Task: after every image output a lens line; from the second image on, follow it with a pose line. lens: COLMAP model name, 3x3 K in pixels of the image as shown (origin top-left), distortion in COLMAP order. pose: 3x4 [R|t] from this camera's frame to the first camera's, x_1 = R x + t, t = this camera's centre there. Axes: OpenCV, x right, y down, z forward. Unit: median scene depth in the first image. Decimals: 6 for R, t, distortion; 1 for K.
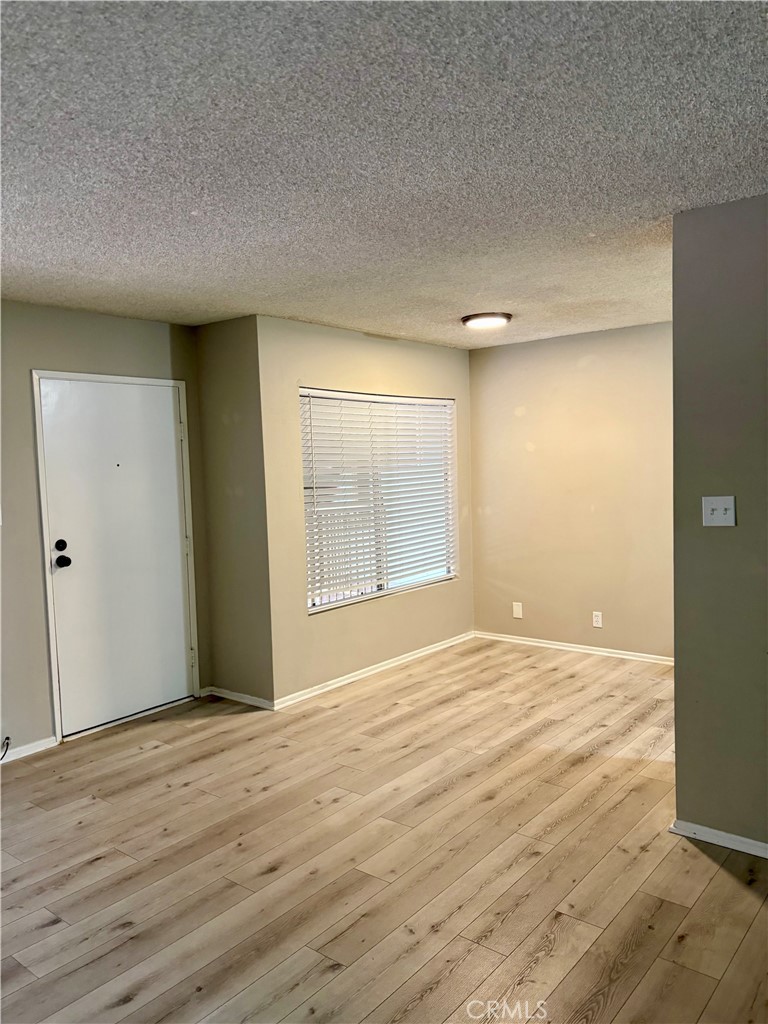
lens RADIAL K [[770.4, 0, 383.7], [0, 770.4, 512.1], [0, 0, 1]] dist [0.054886, -0.004822]
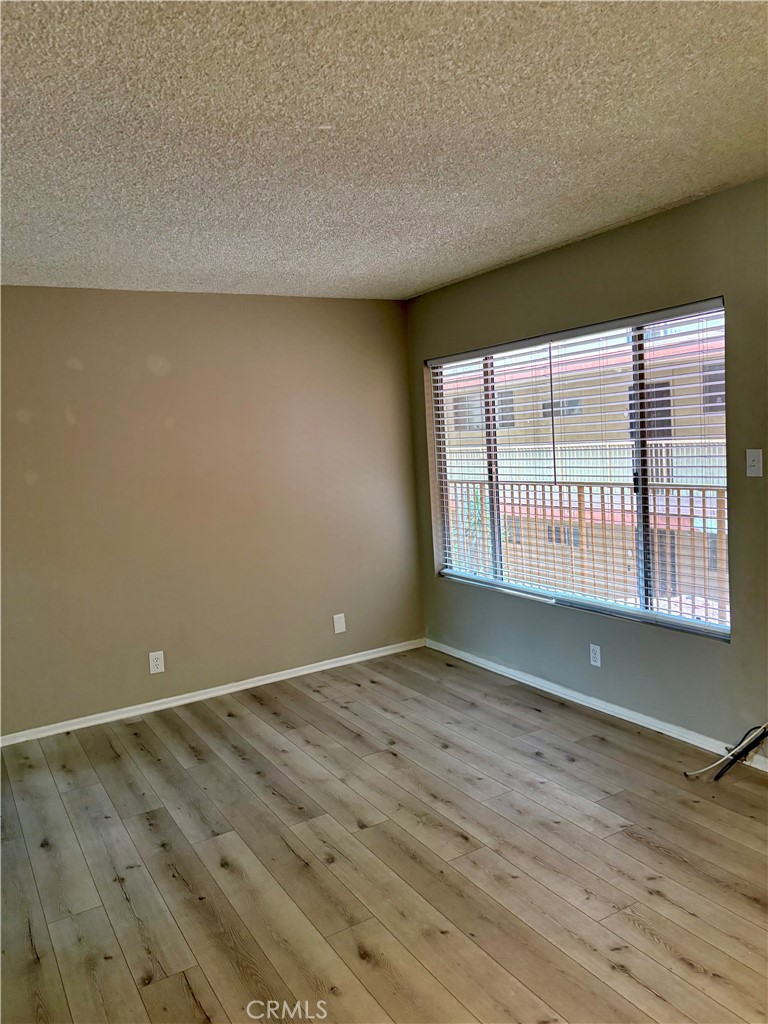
lens RADIAL K [[770.4, 0, 383.4], [0, 770.4, 512.6], [0, 0, 1]] dist [0.054886, -0.004822]
pose [[-0.345238, 0.151074, -0.926276, 0.510453], [0.021112, 0.987959, 0.153266, -0.106588], [0.938278, 0.033358, -0.344271, 1.249039]]
